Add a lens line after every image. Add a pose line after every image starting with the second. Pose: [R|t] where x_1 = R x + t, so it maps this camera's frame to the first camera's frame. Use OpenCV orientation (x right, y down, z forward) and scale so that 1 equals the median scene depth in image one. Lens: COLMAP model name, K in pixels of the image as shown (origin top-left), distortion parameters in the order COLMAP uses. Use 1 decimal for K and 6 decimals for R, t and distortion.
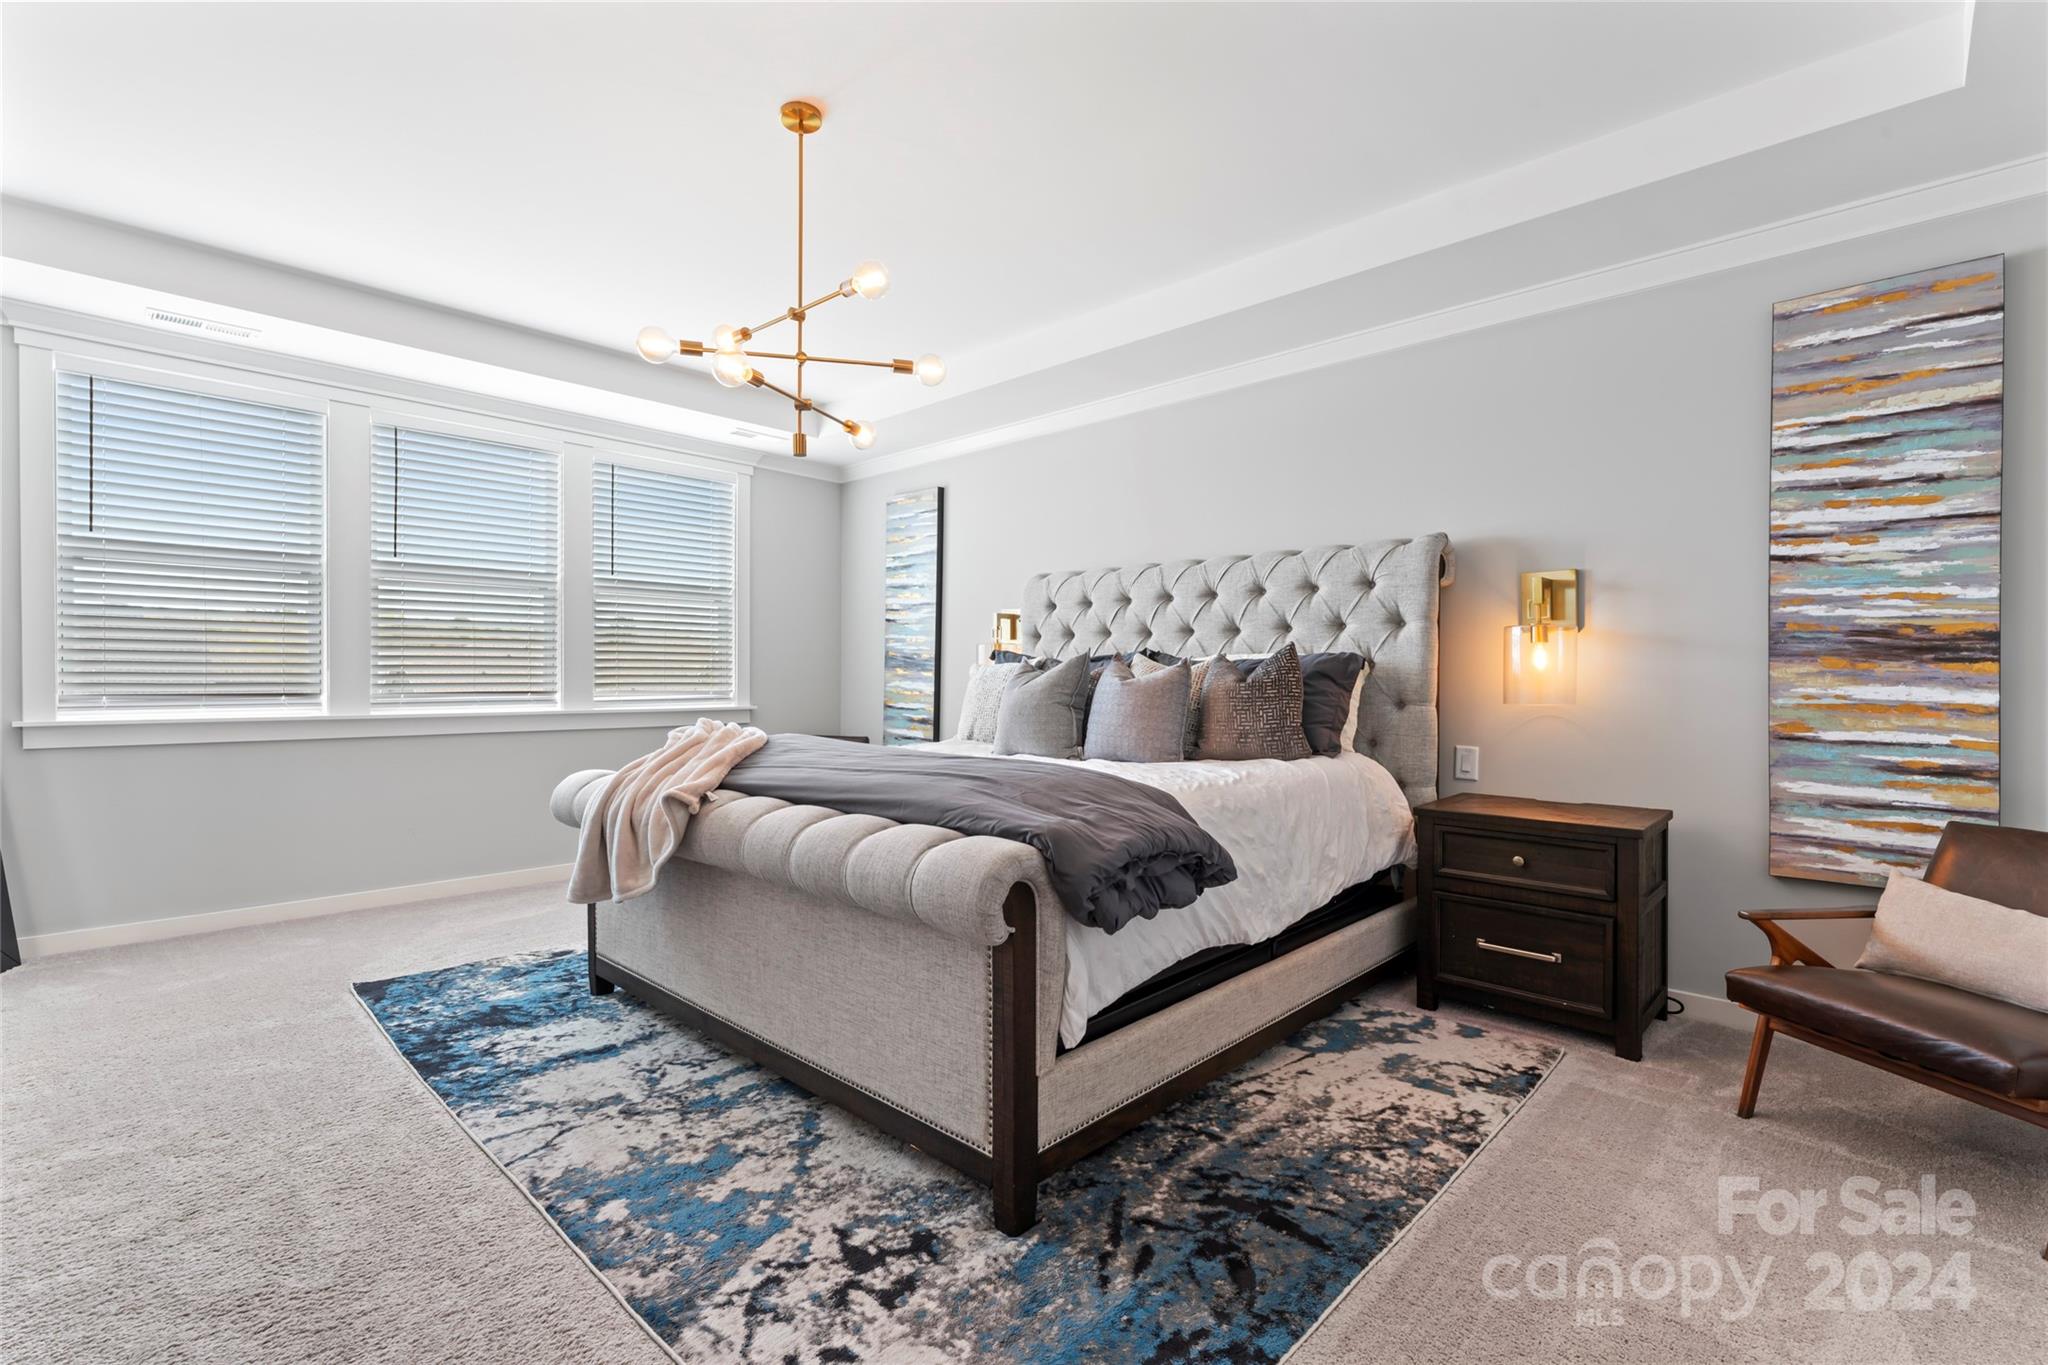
lens RADIAL K [[930.2, 0, 1019.9], [0, 930.2, 674.7], [0, 0, 1]] dist [-0.001461, 0.000198]
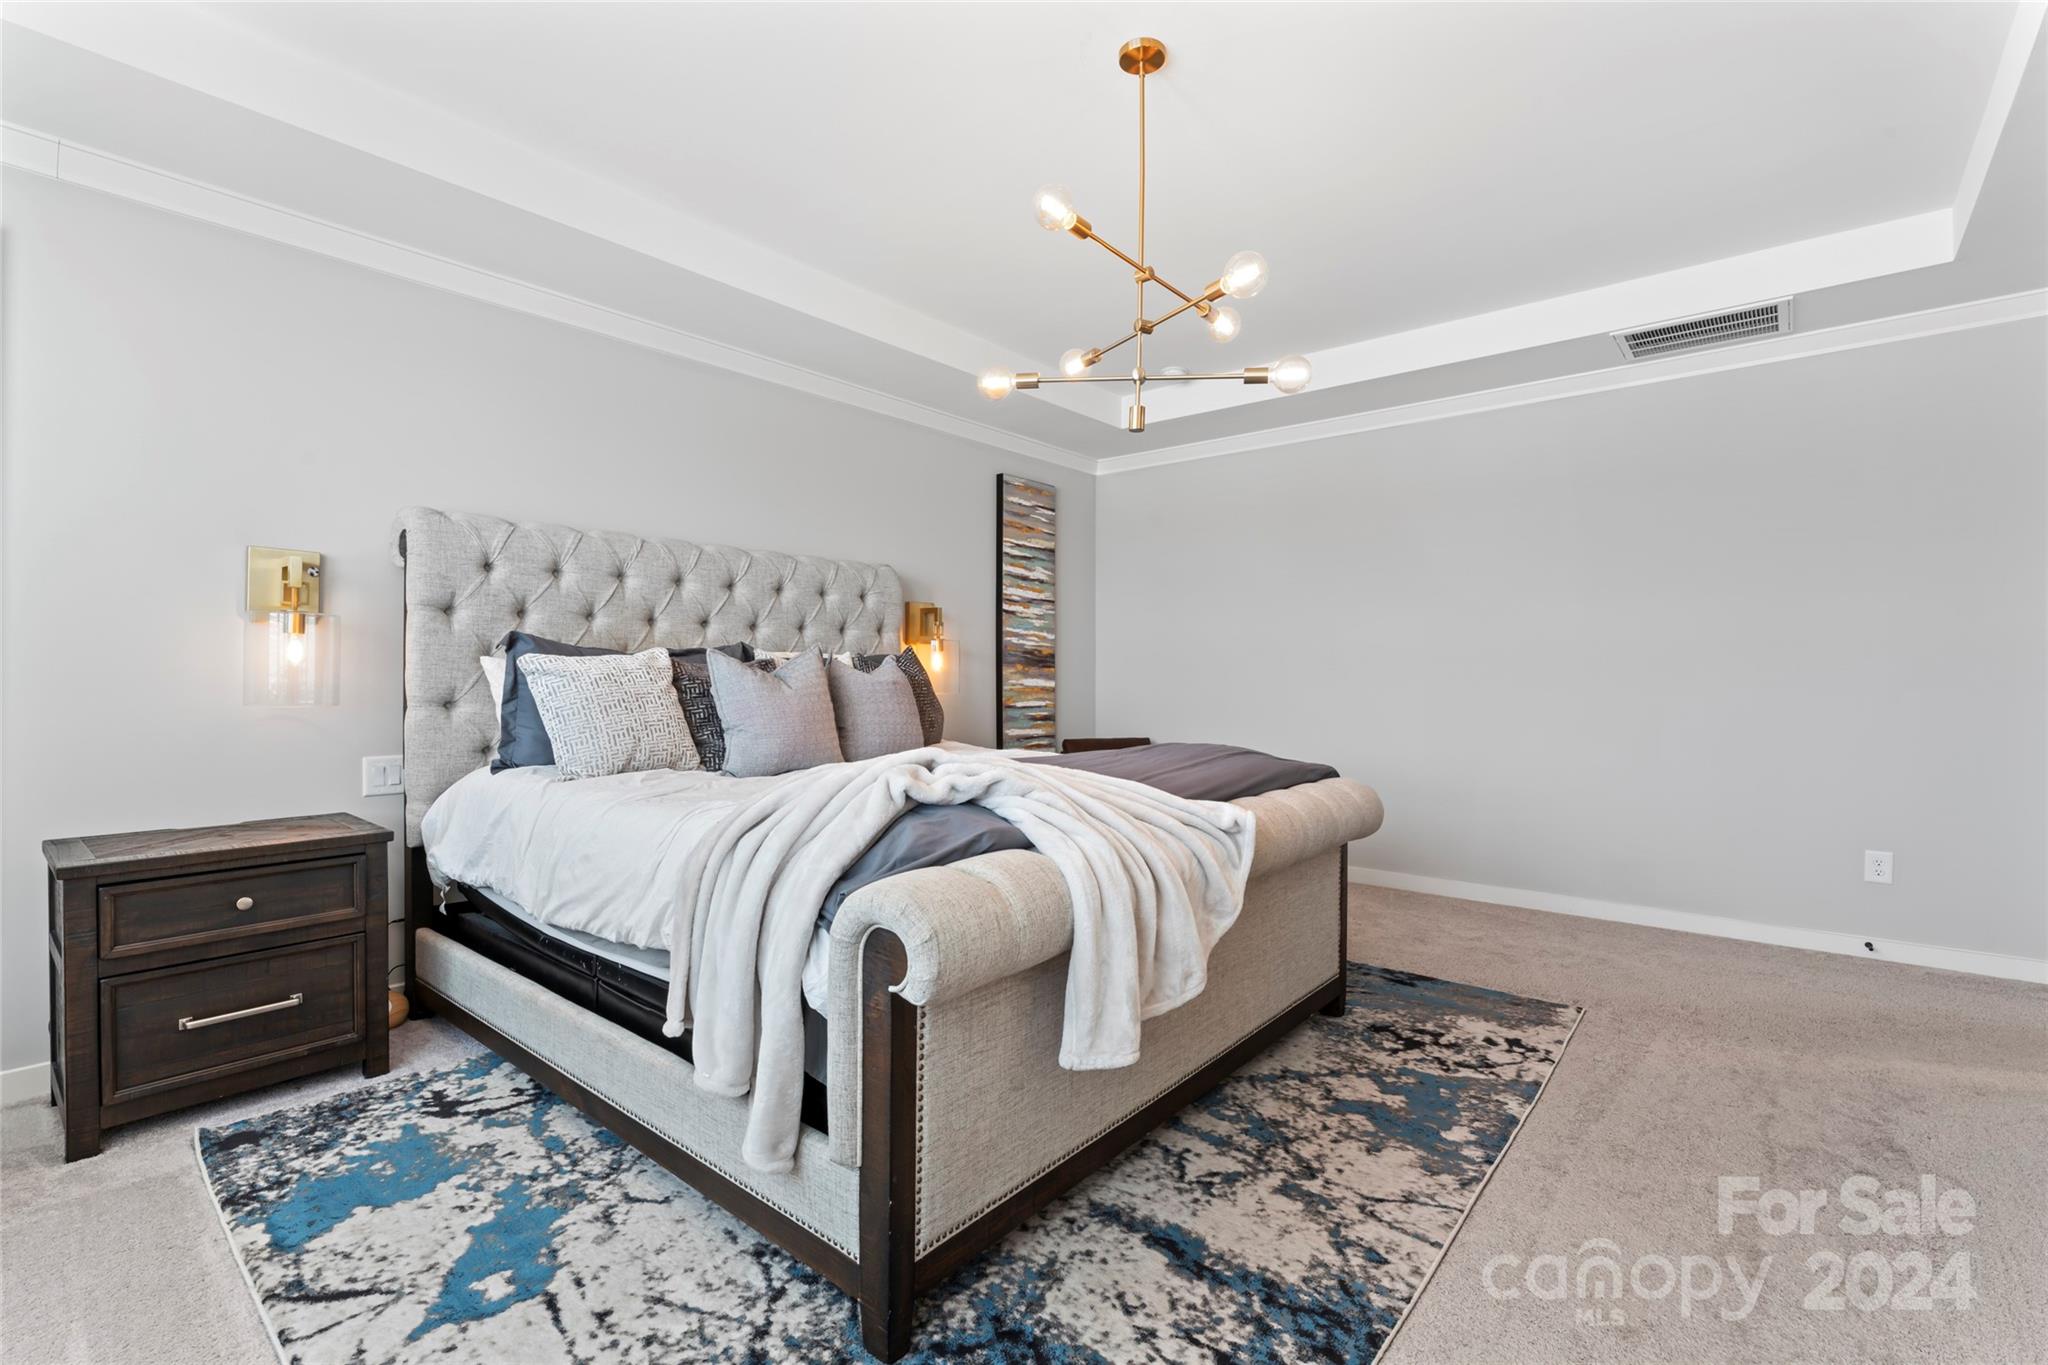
lens RADIAL K [[930.2, 0, 1019.9], [0, 930.2, 674.7], [0, 0, 1]] dist [-0.001461, 0.000198]
pose [[-0.072235, -0.002880, 0.997384, -1.293796], [-0.004768, 0.999985, 0.002542, -0.002473], [-0.997376, -0.004572, -0.072247, 1.355749]]
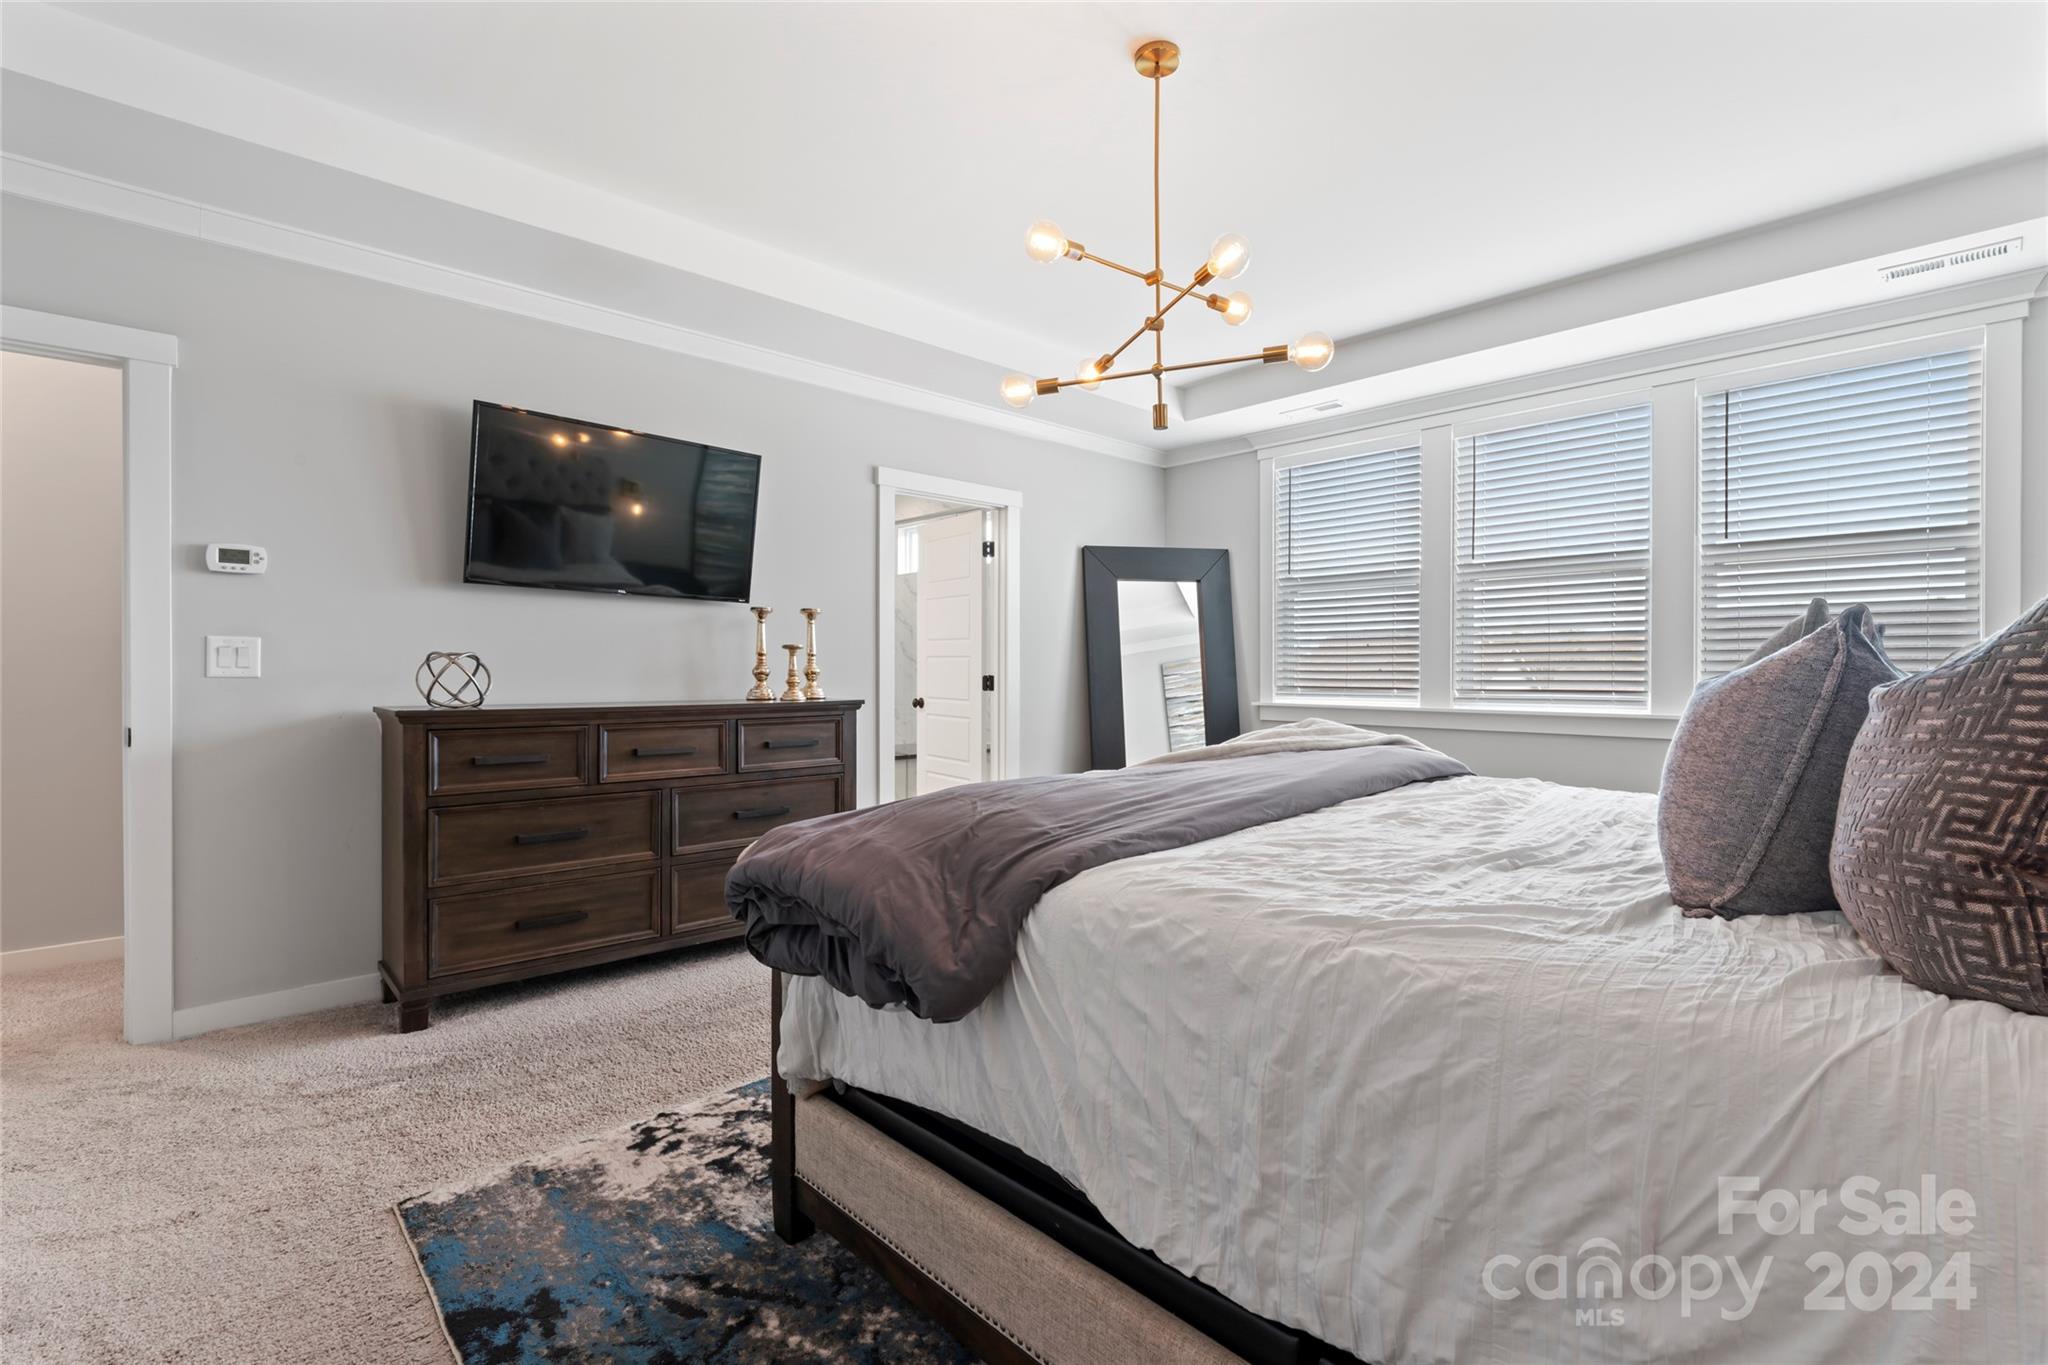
lens RADIAL K [[935.0, 0, 987.1], [0, 935.0, 673.7], [0, 0, 1]] dist [0.036711, 0.000203]
pose [[-0.081351, 0.002363, -0.996683, 0.796525], [-0.000119, 0.999997, 0.002380, -0.001406], [0.996686, 0.000312, -0.081350, 1.045685]]
